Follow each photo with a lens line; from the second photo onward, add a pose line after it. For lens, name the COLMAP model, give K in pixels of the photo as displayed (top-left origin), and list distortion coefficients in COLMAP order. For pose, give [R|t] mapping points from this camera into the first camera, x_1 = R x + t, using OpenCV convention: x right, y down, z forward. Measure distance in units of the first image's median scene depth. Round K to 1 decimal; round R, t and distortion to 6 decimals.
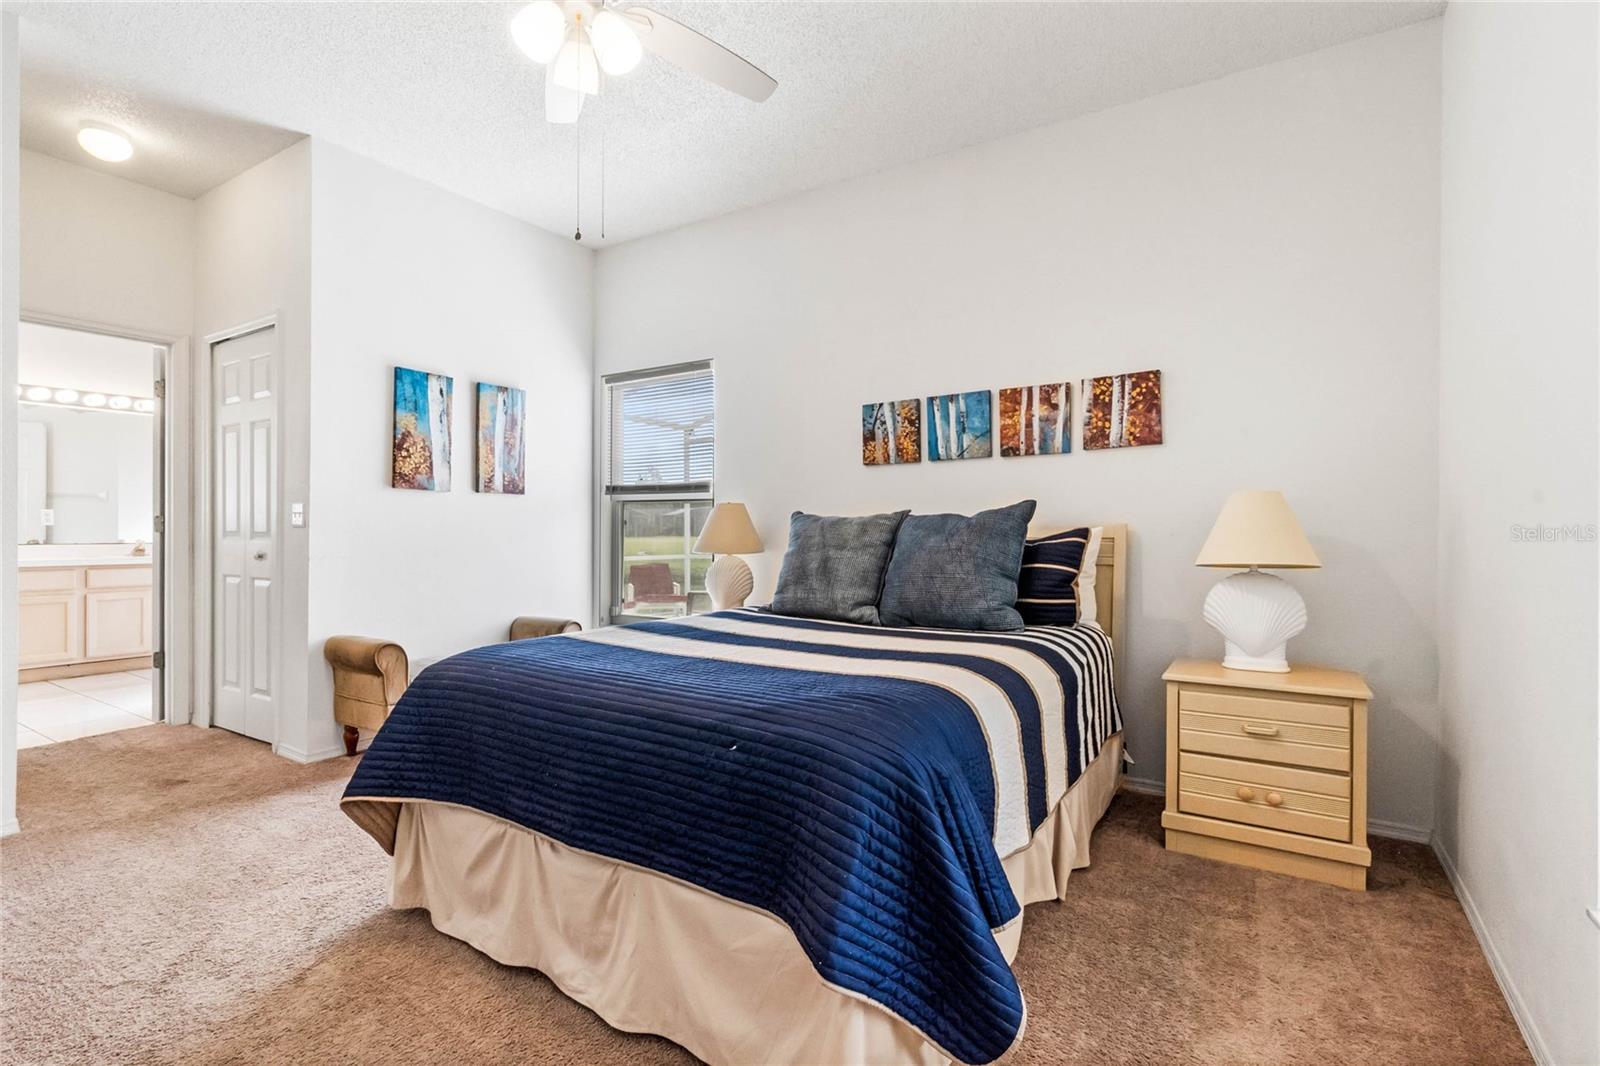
lens RADIAL K [[769.7, 0, 800.0], [0, 769.7, 533.0], [0, 0, 1]] dist [-0.000297, -0.000175]
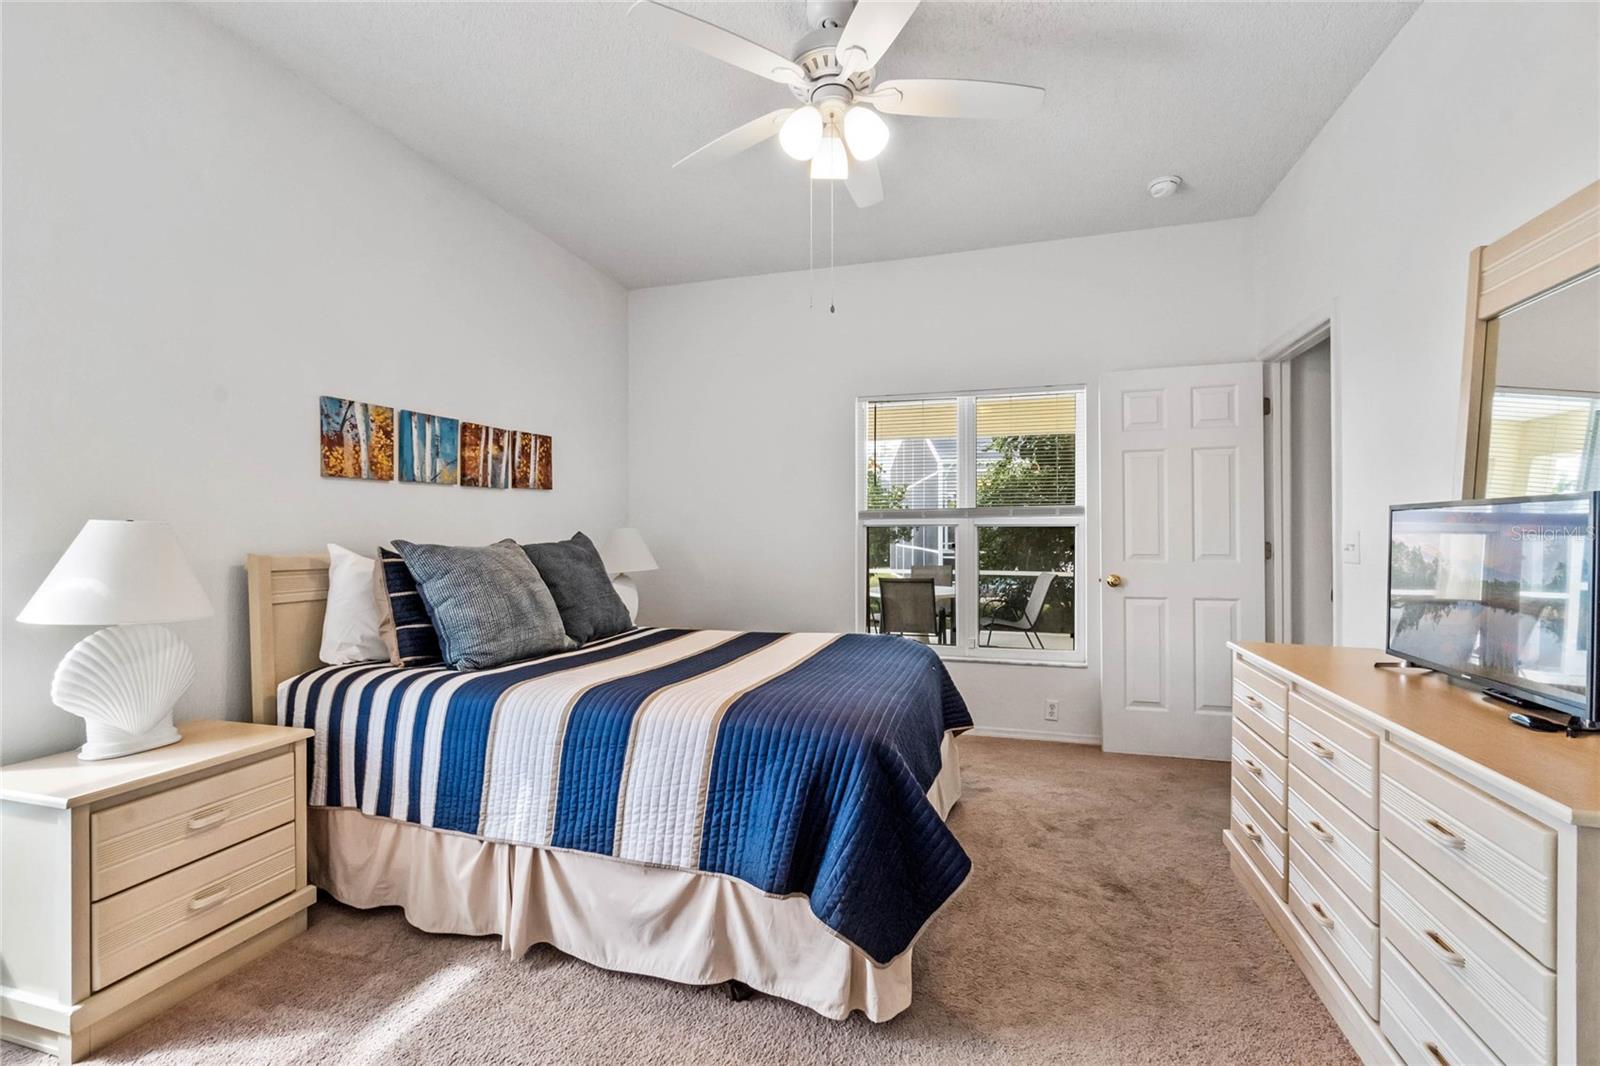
lens RADIAL K [[687.2, 0, 799.0], [0, 687.2, 526.5], [0, 0, 1]] dist [-0.002124, -0.000027]
pose [[-0.277603, 0.006239, 0.960676, -0.749433], [0.003959, 0.999978, -0.005351, -0.035961], [-0.960688, 0.002318, -0.277622, 0.805079]]
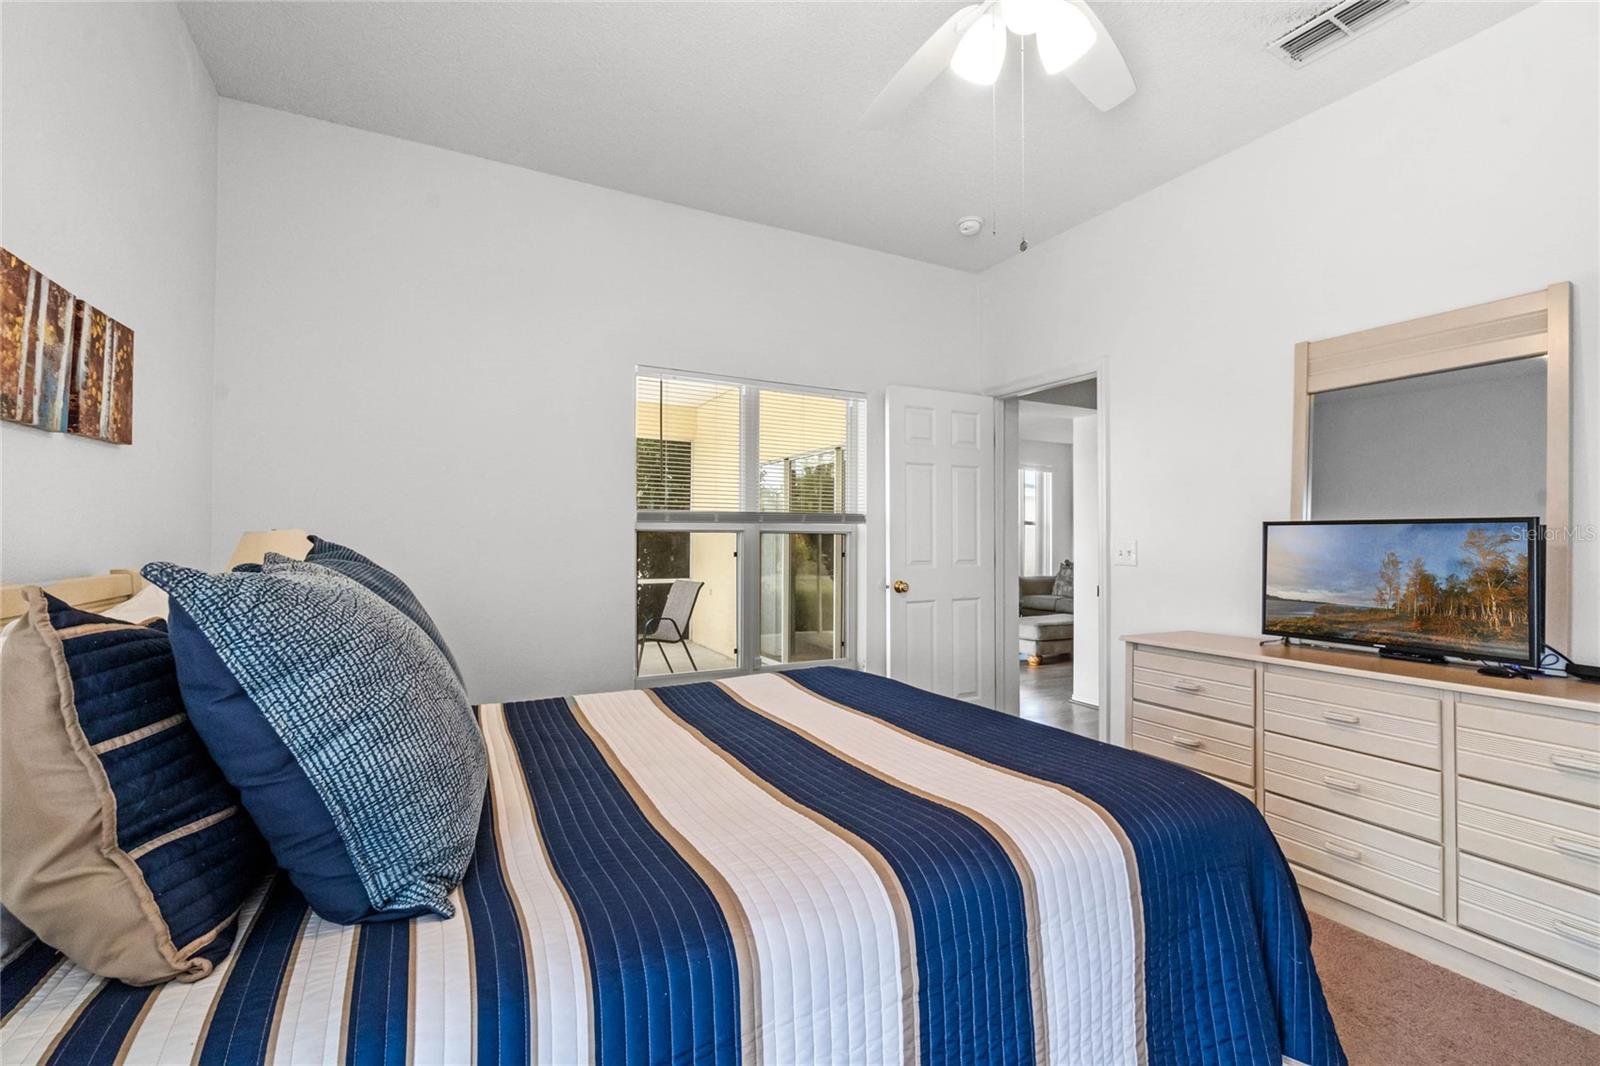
lens RADIAL K [[681.5, 0, 793.2], [0, 681.5, 533.3], [0, 0, 1]] dist [-0.002058, -0.000008]
pose [[-0.869778, -0.004434, 0.493423, -0.267670], [-0.006264, 0.999978, -0.002056, -0.038039], [-0.493403, -0.004879, -0.869787, 1.076705]]
